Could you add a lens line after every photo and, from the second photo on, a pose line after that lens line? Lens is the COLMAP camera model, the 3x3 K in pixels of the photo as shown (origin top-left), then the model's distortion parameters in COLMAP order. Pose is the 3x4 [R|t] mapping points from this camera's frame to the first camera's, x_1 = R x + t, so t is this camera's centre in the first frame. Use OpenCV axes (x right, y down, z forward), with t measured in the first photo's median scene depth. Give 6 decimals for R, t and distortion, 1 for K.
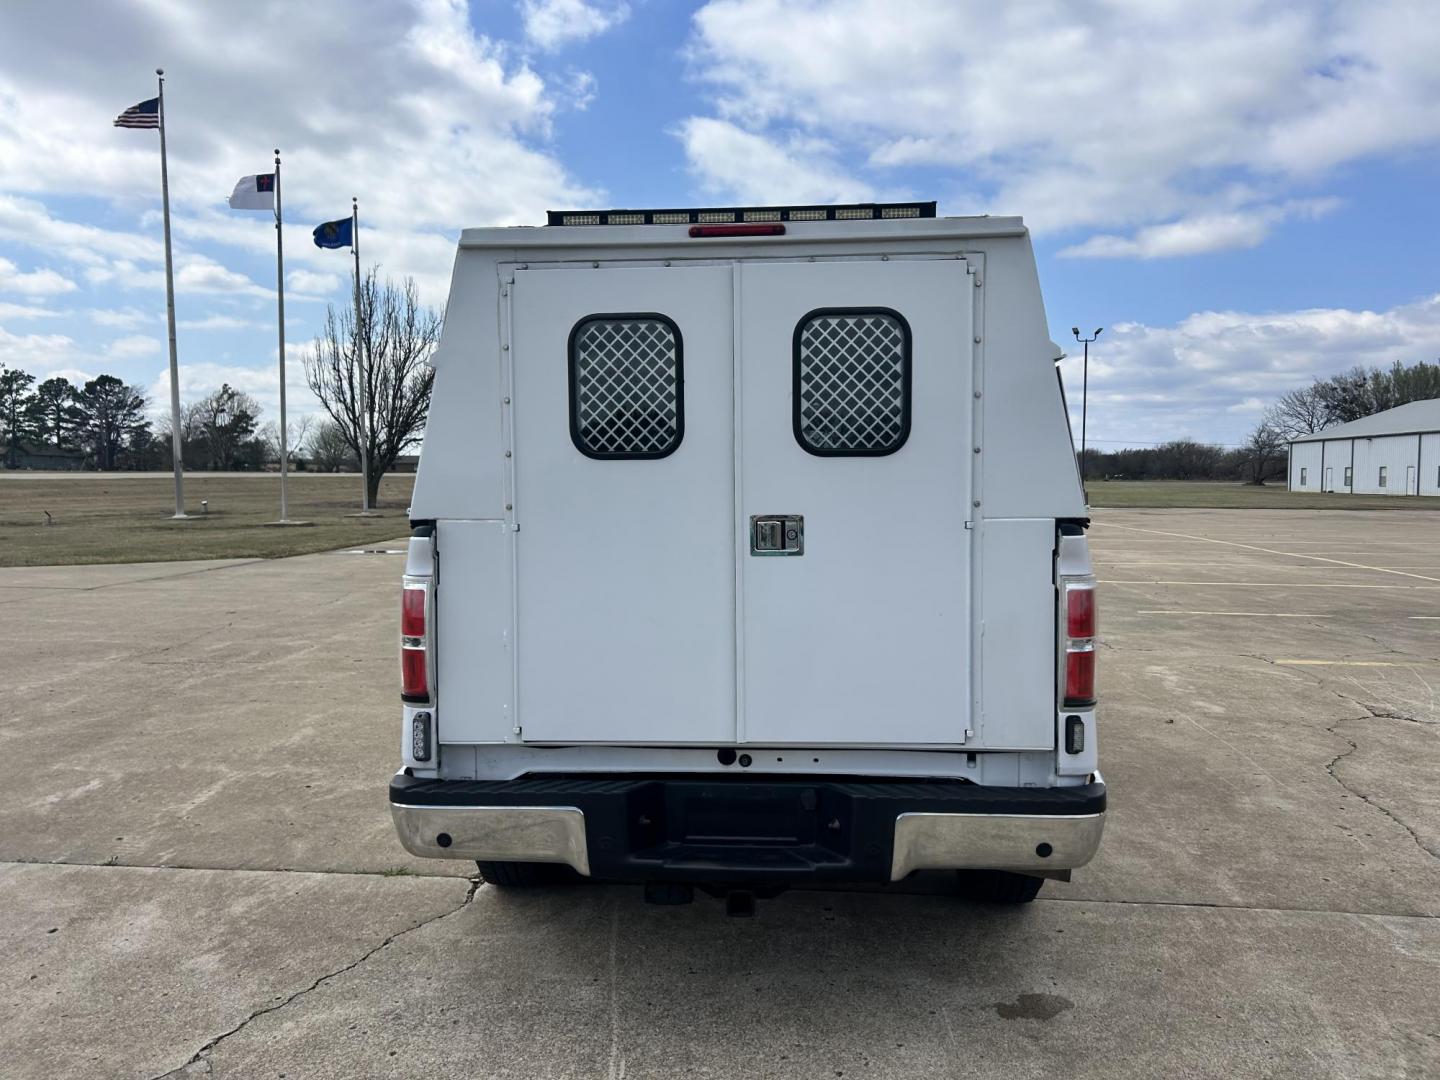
lens RADIAL K [[1098.7, 0, 727.6], [0, 1098.7, 534.5], [0, 0, 1]] dist [0.010385, 0.001104]
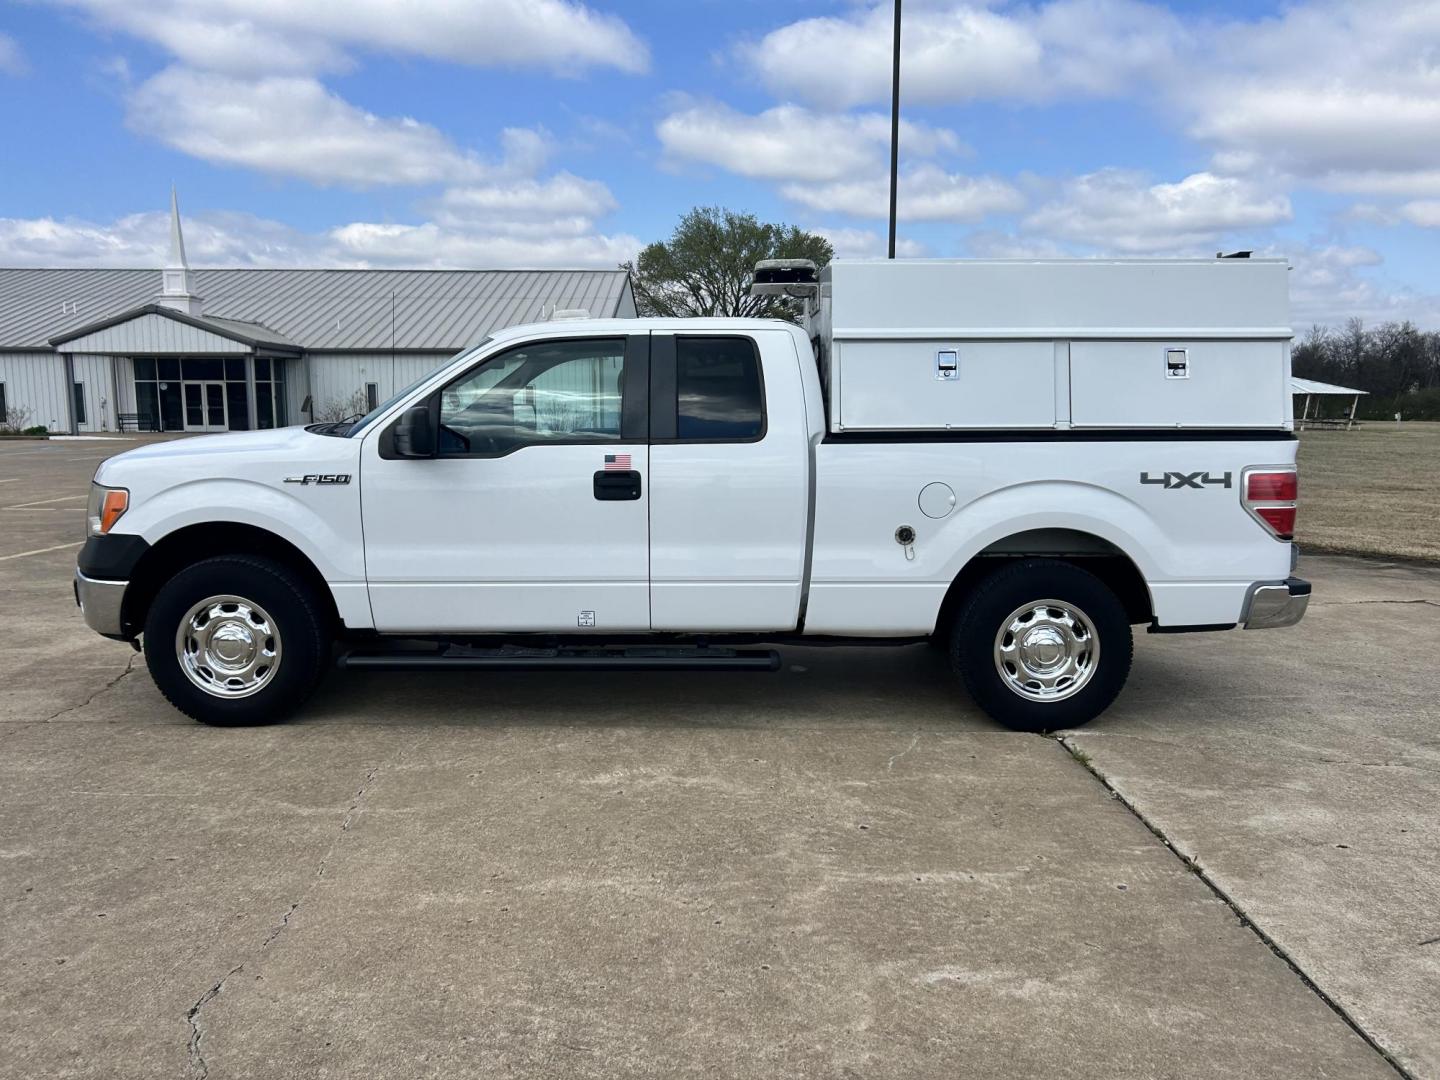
lens RADIAL K [[1095.5, 0, 720.0], [0, 1095.5, 540.0], [0, 0, 1]] dist [0.032975, -0.003707]
pose [[-0.074448, -0.130110, 0.988701, -1.111520], [0.054208, 0.989458, 0.134291, -0.070782], [-0.995750, 0.063594, -0.066610, 1.163026]]
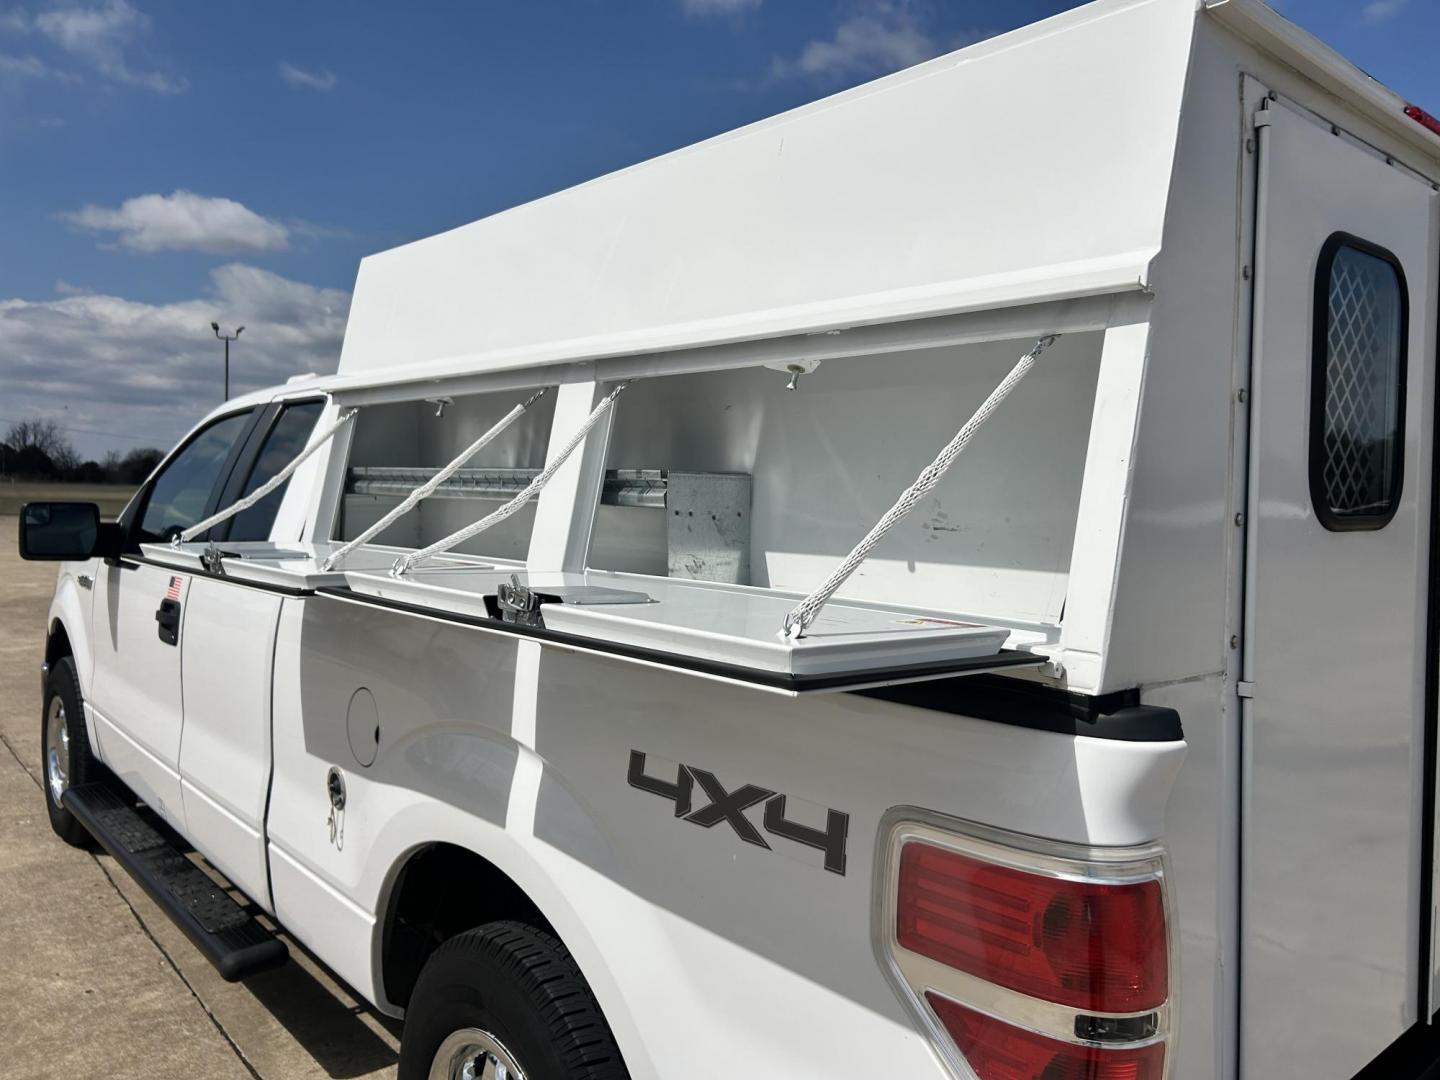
lens RADIAL K [[1117.7, 0, 720.0], [0, 1117.7, 540.0], [0, 0, 1]] dist [0.048895, -0.055913]
pose [[0.714906, -0.011969, 0.699118, -0.379445], [0.014023, 0.999898, 0.002778, -0.040147], [-0.699080, 0.007818, 0.715001, 0.478548]]
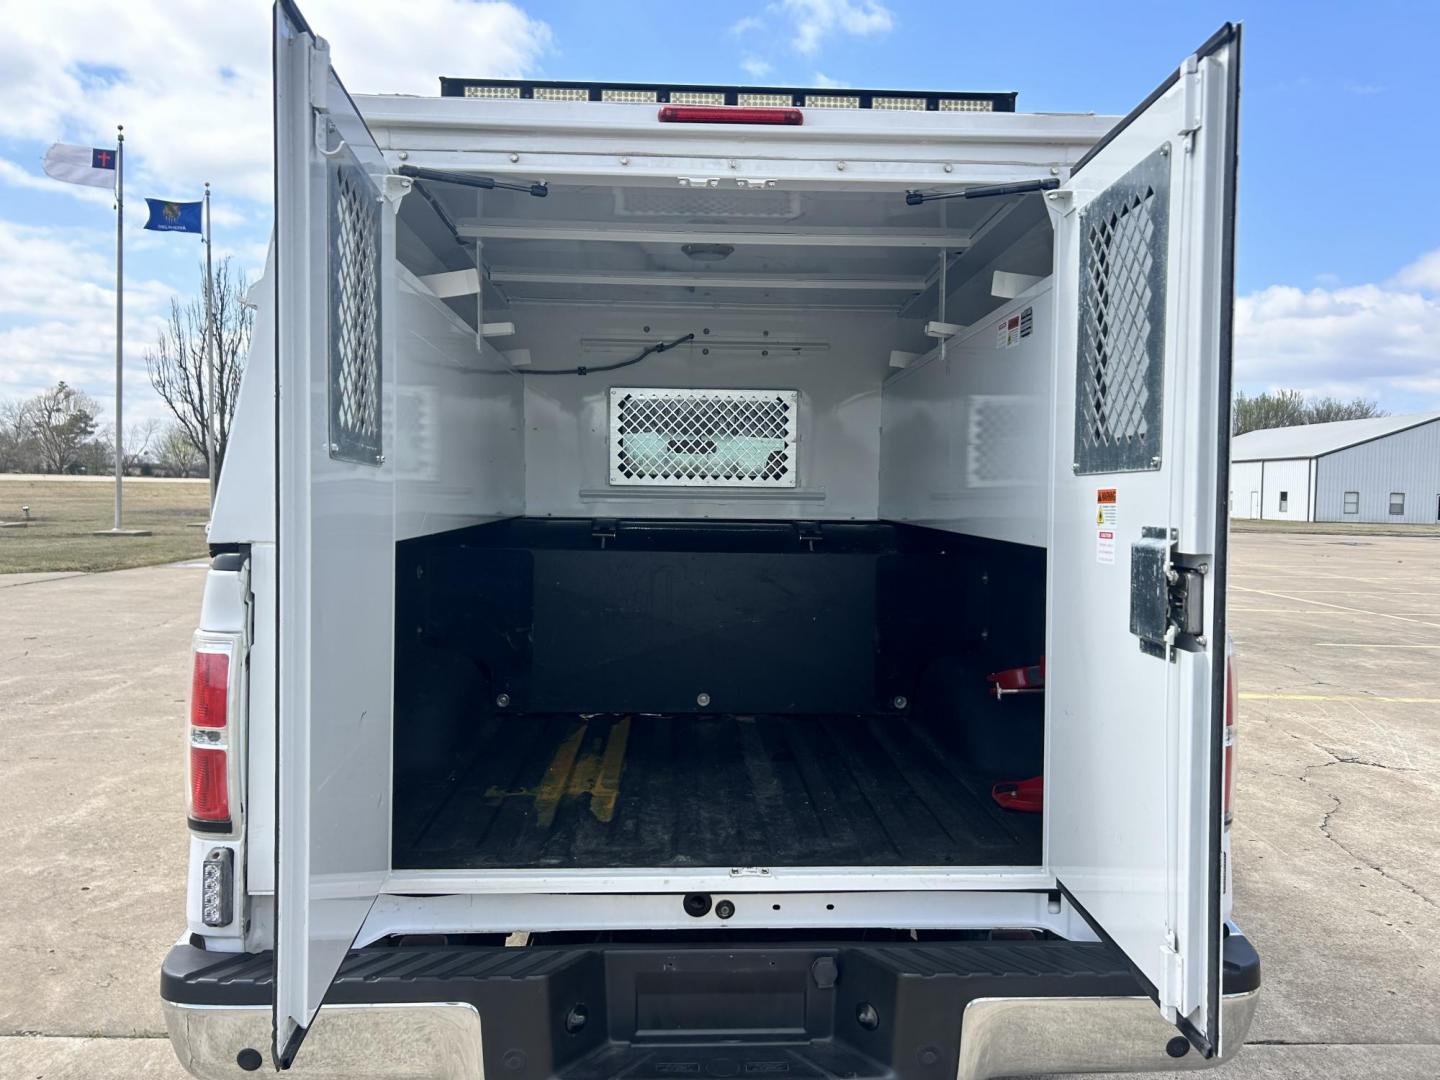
lens RADIAL K [[1088.2, 0, 728.8], [0, 1088.2, 518.2], [0, 0, 1]] dist [0.069776, -0.063417]
pose [[0.993047, 0.014092, 0.116876, -0.037698], [-0.010828, 0.999535, -0.028515, -0.007346], [-0.117223, 0.027051, 0.992737, 0.195251]]
